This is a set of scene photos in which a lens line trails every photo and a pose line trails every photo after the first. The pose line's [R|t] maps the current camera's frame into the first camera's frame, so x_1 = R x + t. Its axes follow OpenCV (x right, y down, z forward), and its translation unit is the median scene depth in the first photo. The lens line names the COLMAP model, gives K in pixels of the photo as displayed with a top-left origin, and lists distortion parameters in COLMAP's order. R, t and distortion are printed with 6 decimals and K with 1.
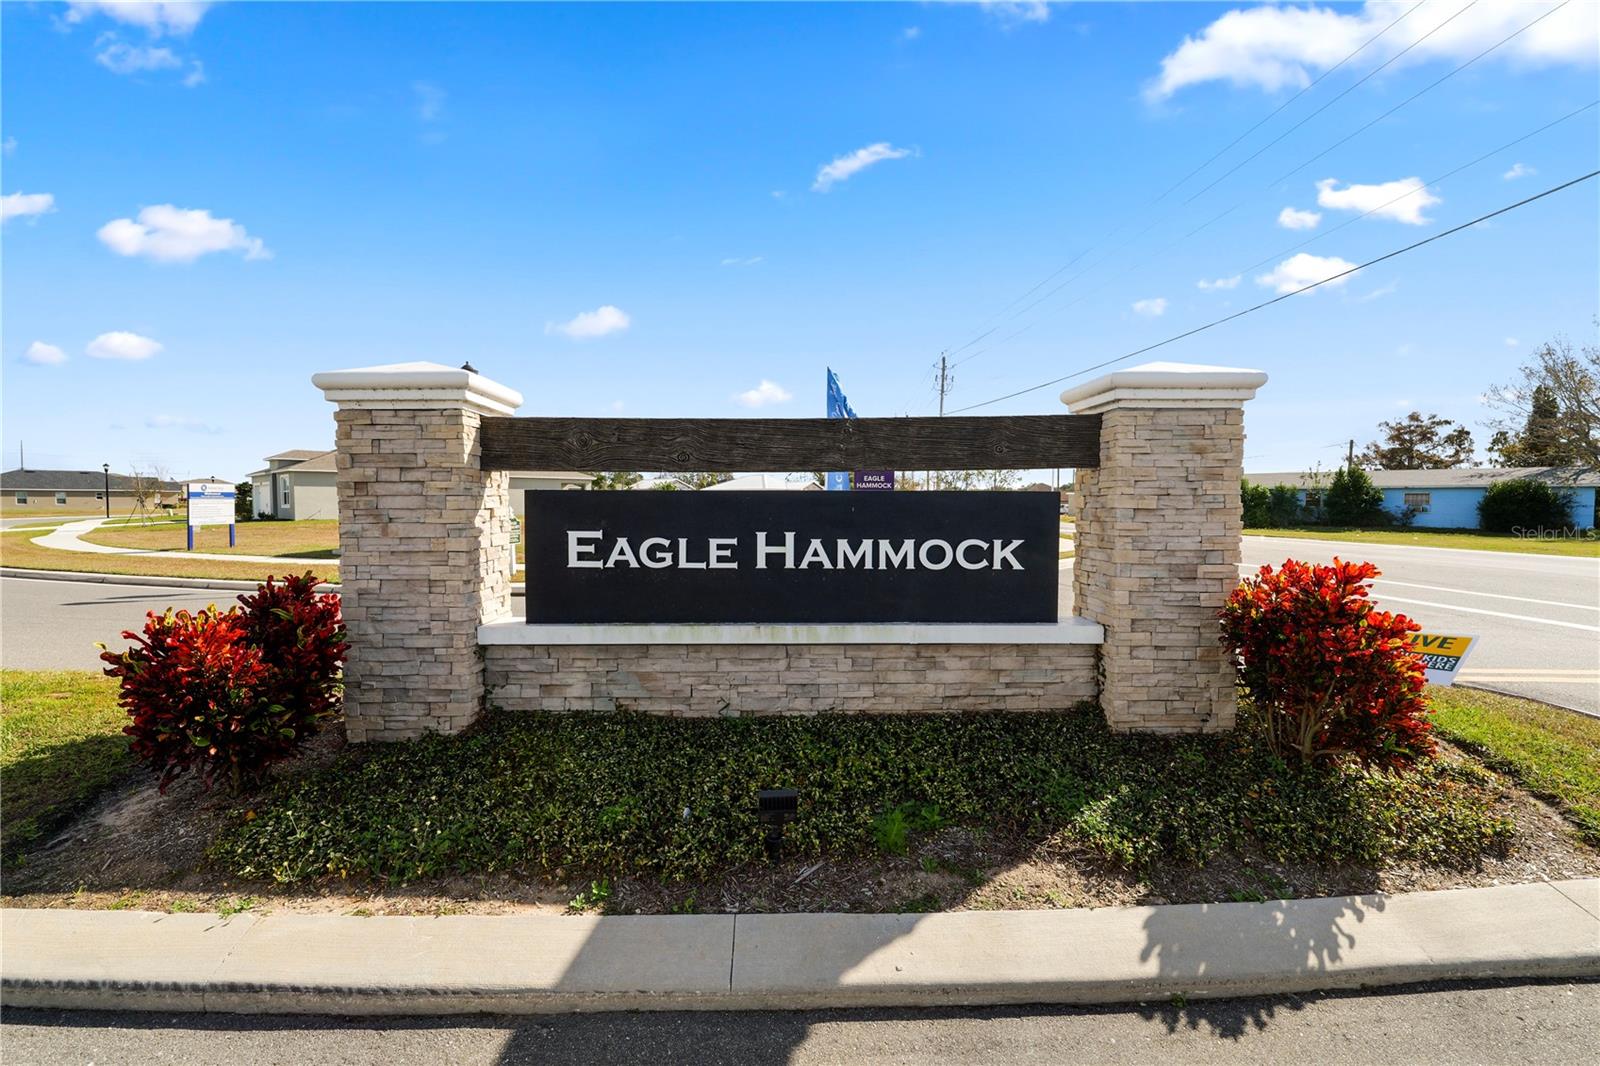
lens RADIAL K [[652.1, 0, 800.1], [0, 652.1, 531.3], [0, 0, 1]] dist [-0.011741, 0.000549]
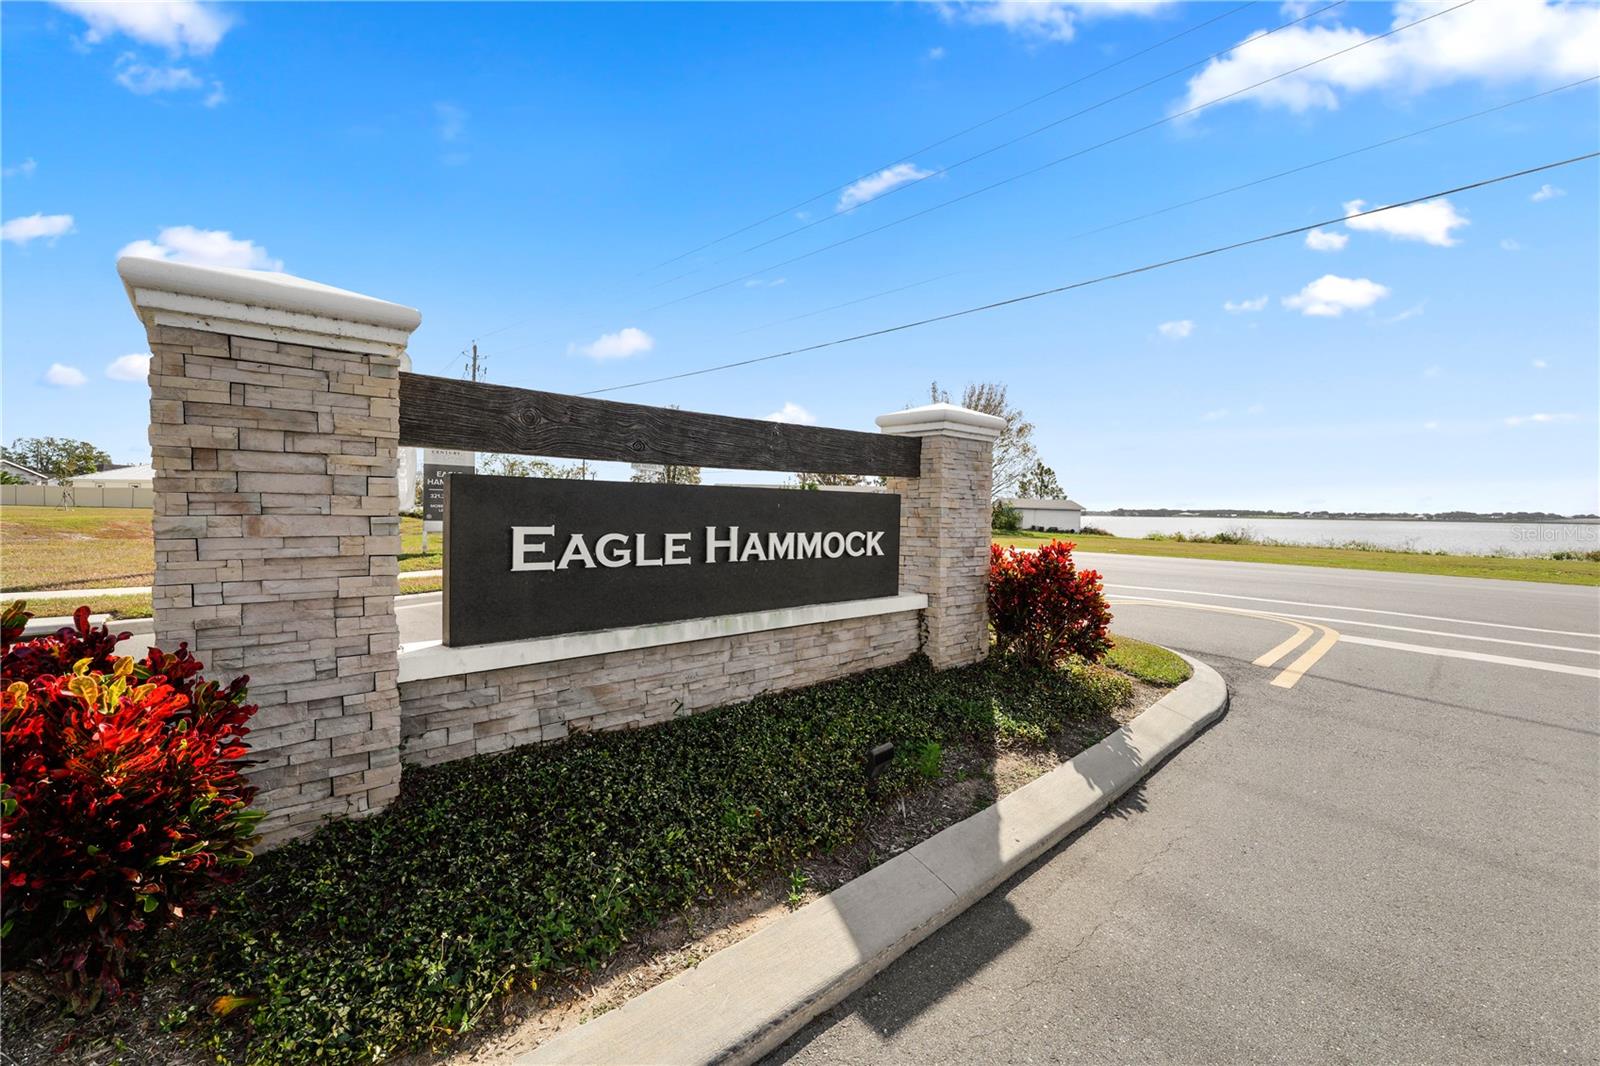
lens RADIAL K [[652.1, 0, 800.1], [0, 652.1, 531.3], [0, 0, 1]] dist [-0.011741, 0.000549]
pose [[0.751971, -0.010315, 0.659116, -0.620232], [0.013319, 0.999911, 0.000453, 0.009848], [-0.659062, 0.008438, 0.752041, 0.153180]]
